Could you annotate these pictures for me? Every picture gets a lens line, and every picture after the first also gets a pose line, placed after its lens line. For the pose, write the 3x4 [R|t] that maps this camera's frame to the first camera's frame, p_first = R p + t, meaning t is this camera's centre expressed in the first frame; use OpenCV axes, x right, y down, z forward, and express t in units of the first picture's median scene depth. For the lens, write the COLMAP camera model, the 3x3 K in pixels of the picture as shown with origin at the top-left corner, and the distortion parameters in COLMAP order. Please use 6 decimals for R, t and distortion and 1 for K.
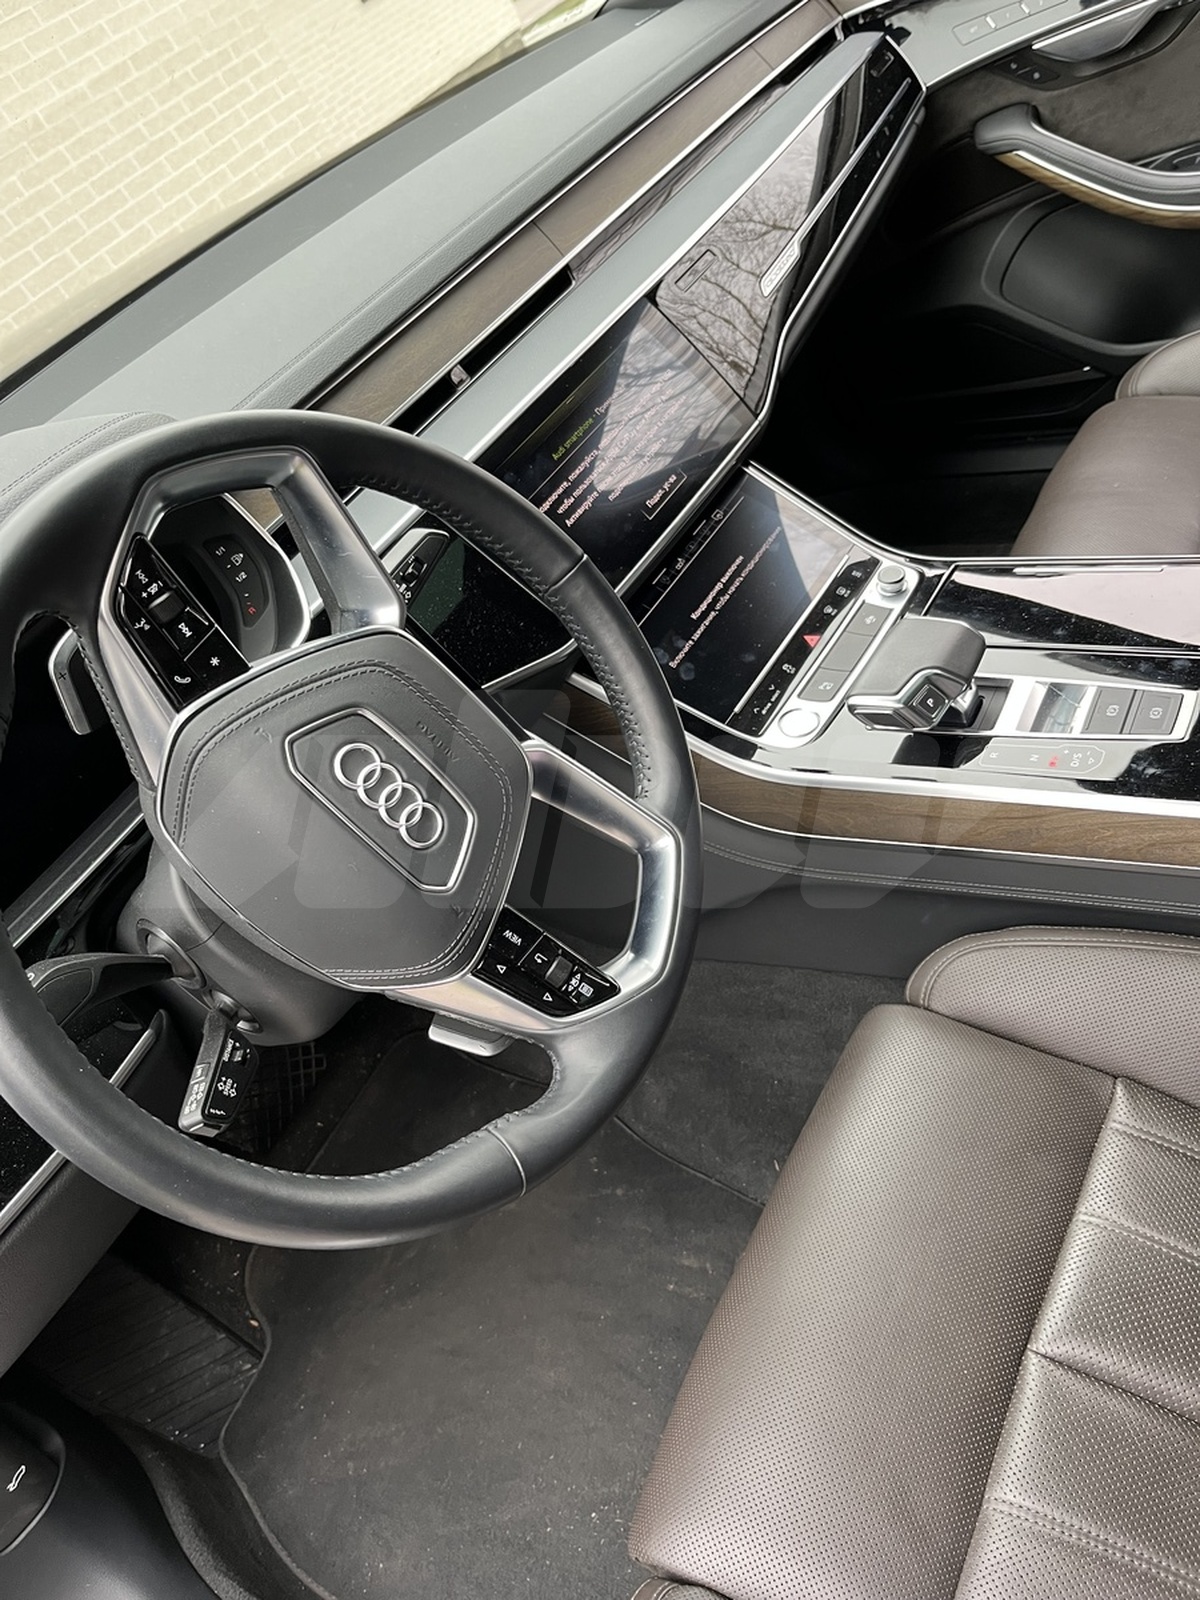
lens RADIAL K [[1222.7, 0, 611.5], [0, 1222.7, 788.9], [0, 0, 1]] dist [0.048080, -0.079382]
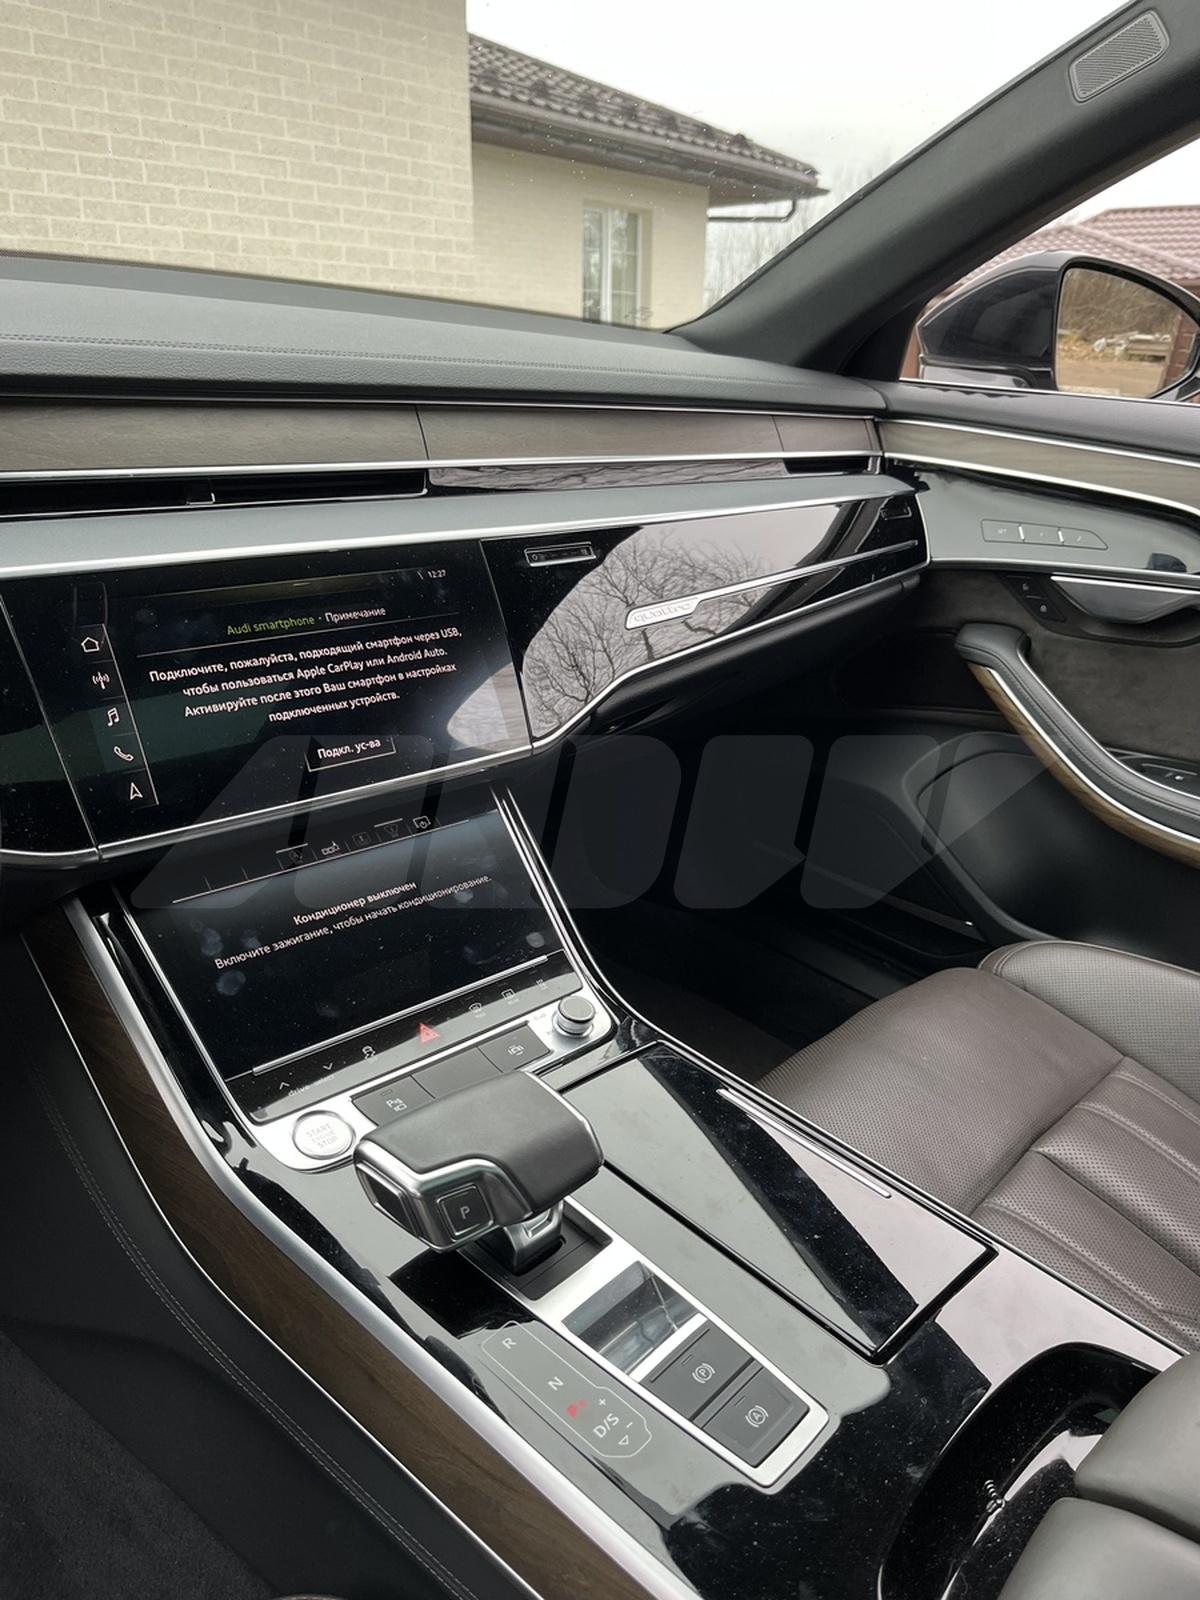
lens RADIAL K [[1196.7, 0, 600.0], [0, 1196.7, 800.0], [0, 0, 1]] dist [0.073900, -0.096250]
pose [[0.867320, 0.497693, -0.007611, 0.196376], [-0.481828, 0.835639, -0.263723, -0.104324], [-0.124893, 0.232400, 0.964568, 0.309438]]
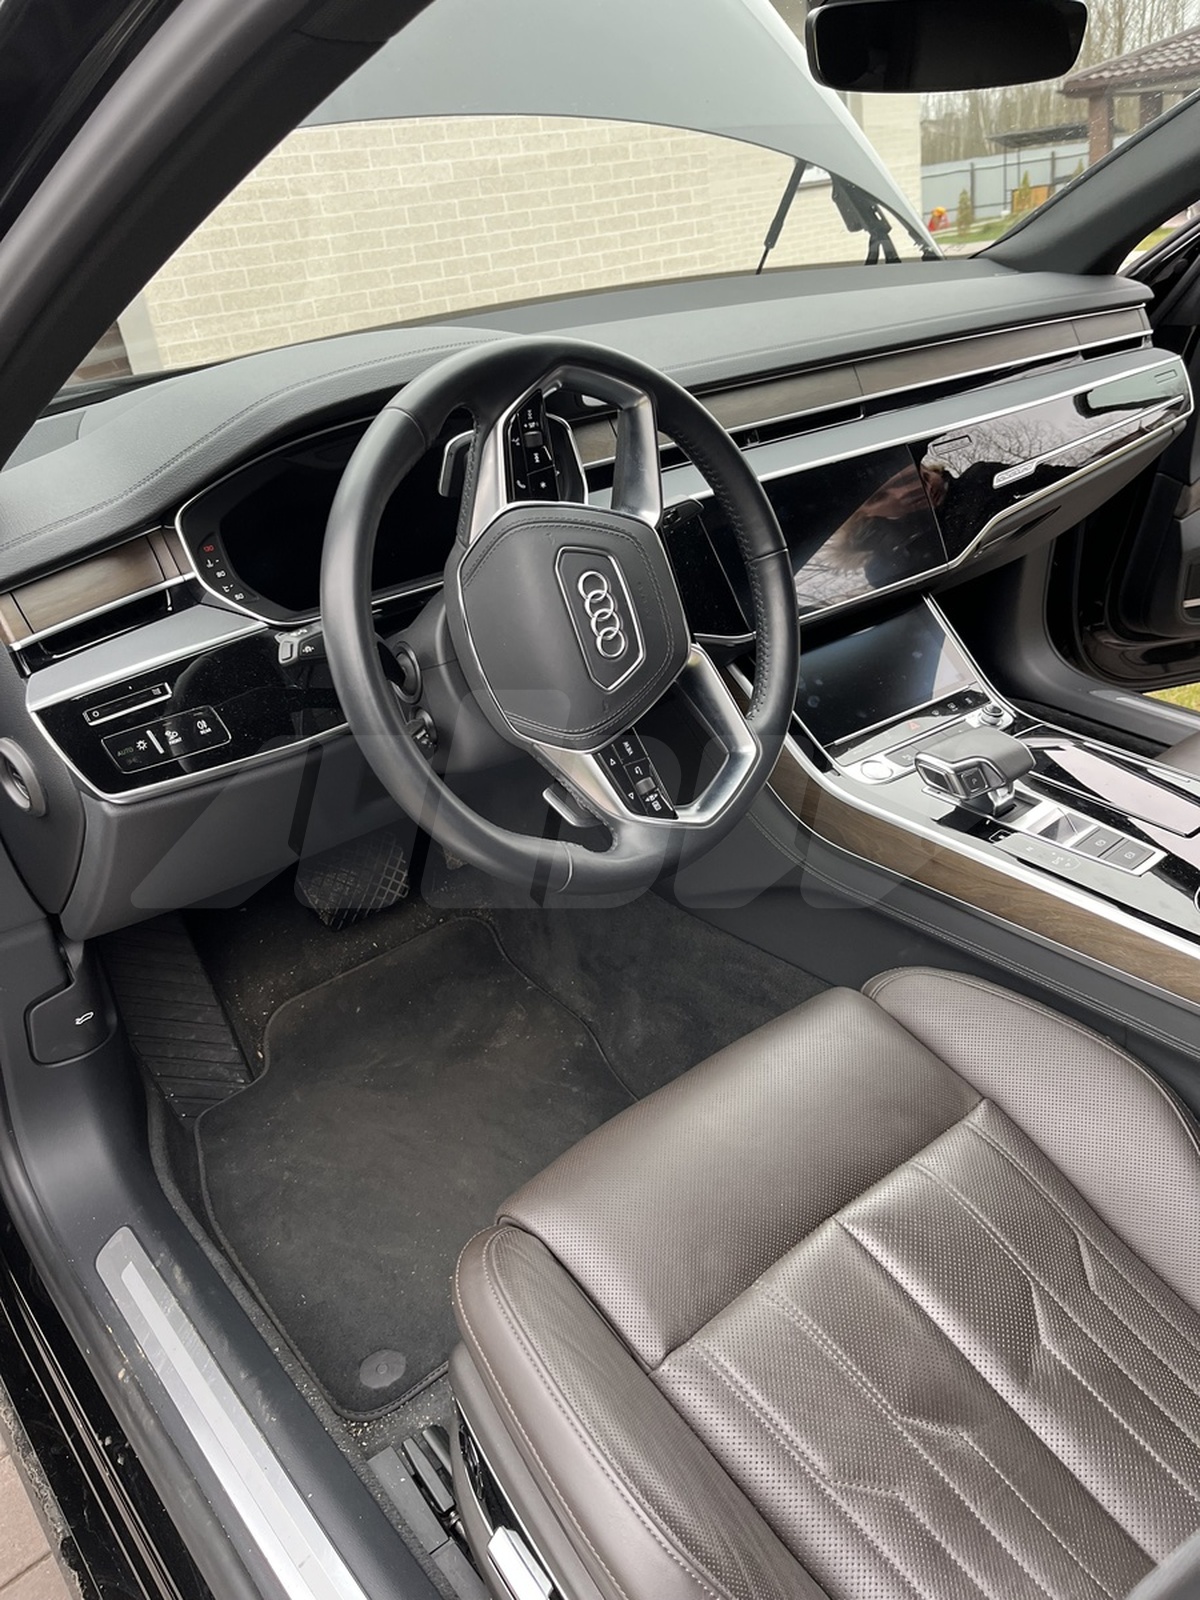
lens RADIAL K [[1232.3, 0, 597.8], [0, 1232.3, 807.9], [0, 0, 1]] dist [0.056756, -0.088390]
pose [[0.893041, 0.434875, -0.115596, 0.058801], [-0.445275, 0.891090, -0.087690, 0.223522], [0.064872, 0.129782, 0.989418, -0.296864]]
